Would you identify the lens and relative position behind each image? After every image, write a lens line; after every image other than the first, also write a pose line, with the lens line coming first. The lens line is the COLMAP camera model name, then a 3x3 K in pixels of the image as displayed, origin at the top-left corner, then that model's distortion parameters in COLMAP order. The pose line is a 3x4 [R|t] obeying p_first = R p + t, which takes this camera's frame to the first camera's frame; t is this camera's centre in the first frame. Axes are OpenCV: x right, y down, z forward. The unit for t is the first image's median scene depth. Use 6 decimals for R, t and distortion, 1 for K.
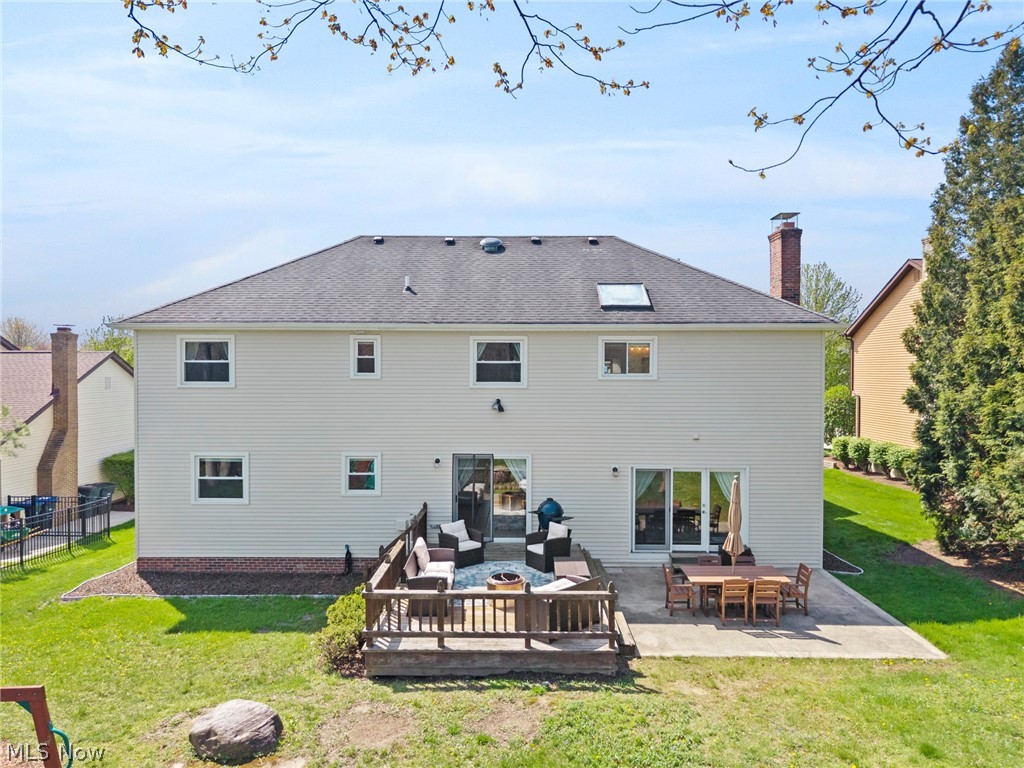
lens RADIAL K [[689.0, 0, 507.4], [0, 689.0, 385.4], [0, 0, 1]] dist [0.030758, -0.045170]
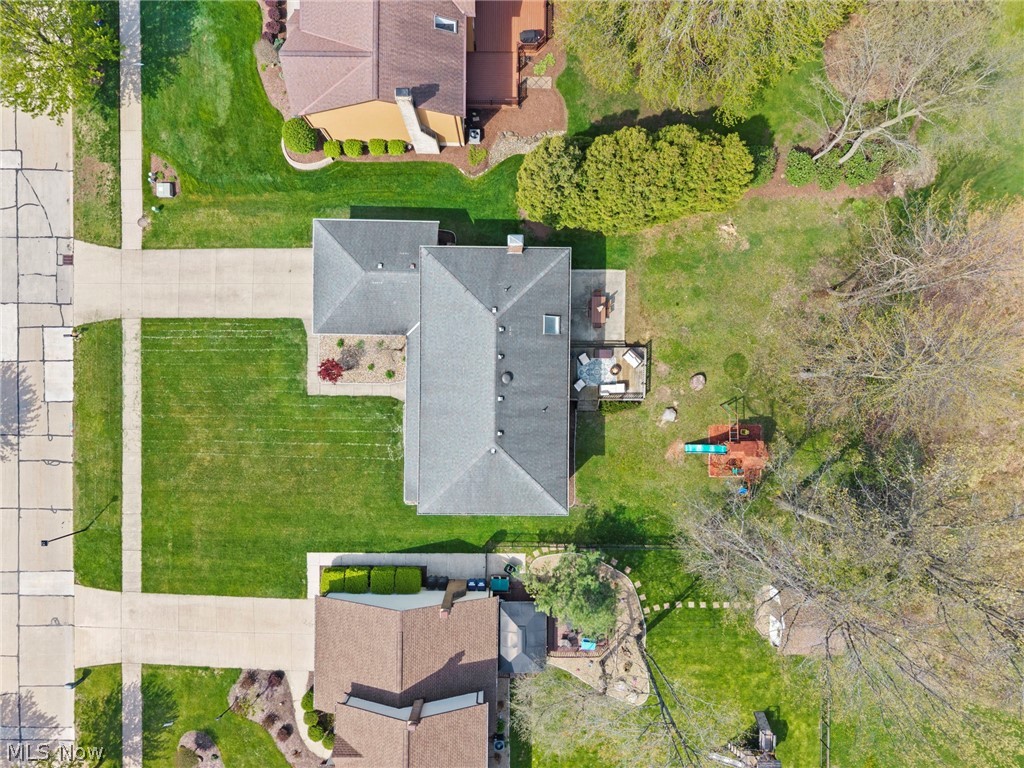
lens RADIAL K [[689.0, 0, 507.4], [0, 689.0, 385.4], [0, 0, 1]] dist [0.030758, -0.045170]
pose [[-0.012309, -0.999891, 0.008192, -0.085396], [0.008622, 0.008086, 0.999930, -2.787336], [-0.999887, 0.012379, 0.008521, 1.196187]]
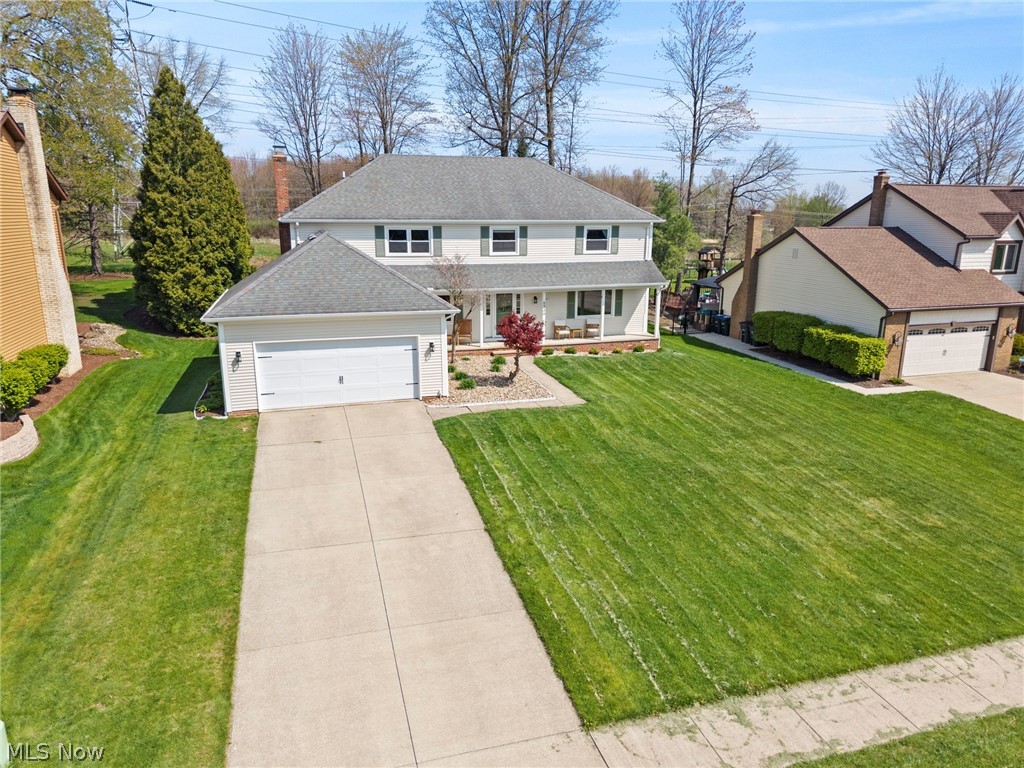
lens RADIAL K [[689.0, 0, 507.4], [0, 689.0, 385.4], [0, 0, 1]] dist [0.030758, -0.045170]
pose [[-0.950042, 0.075447, -0.302867, 0.494824], [-0.008465, 0.963761, 0.266633, -0.168067], [0.312008, 0.255877, -0.914974, 3.328941]]
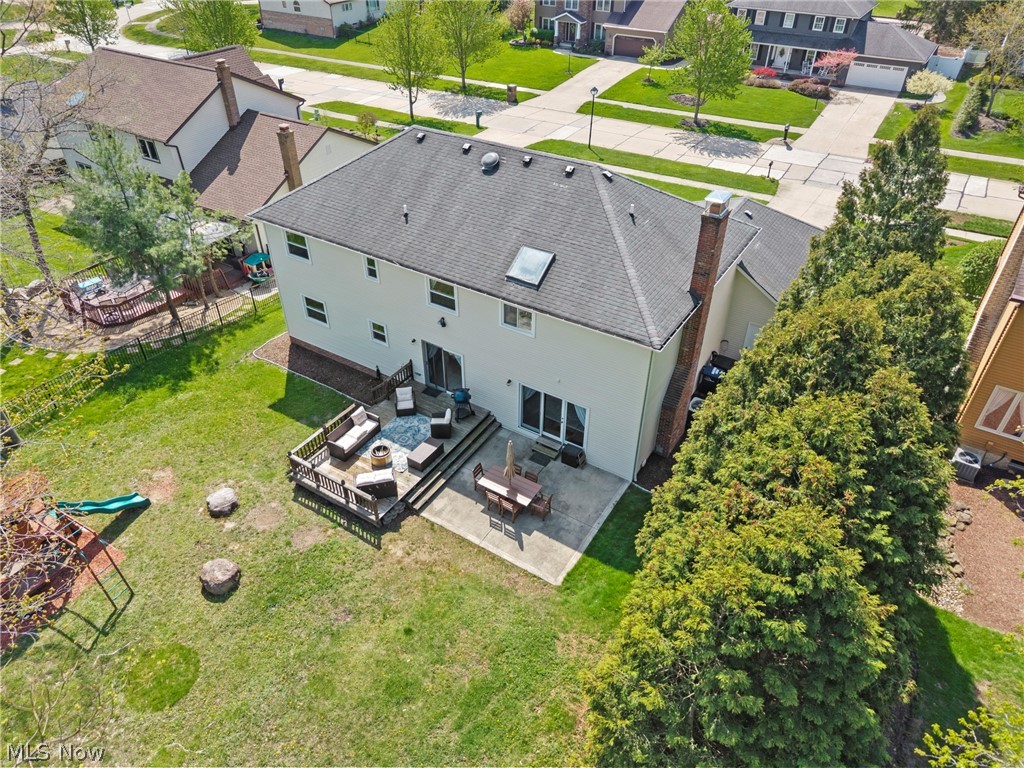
lens RADIAL K [[689.0, 0, 507.4], [0, 689.0, 385.4], [0, 0, 1]] dist [0.030758, -0.045170]
pose [[0.853295, 0.311526, -0.418137, 0.764560], [-0.012072, 0.813495, 0.581446, -0.717805], [0.521288, -0.491098, 0.697912, -0.027358]]
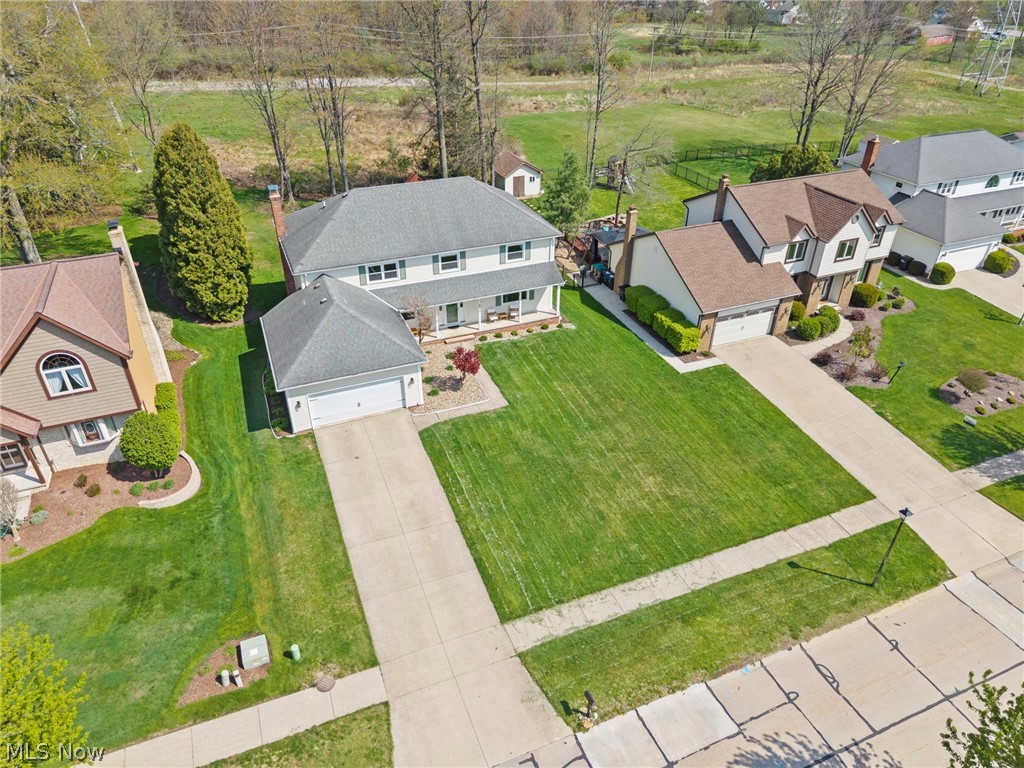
lens RADIAL K [[689.0, 0, 507.4], [0, 689.0, 385.4], [0, 0, 1]] dist [0.030758, -0.045170]
pose [[-0.916736, 0.217461, -0.335120, 0.691126], [-0.008471, 0.828093, 0.560527, -1.139162], [0.399403, 0.516695, -0.757300, 3.847394]]
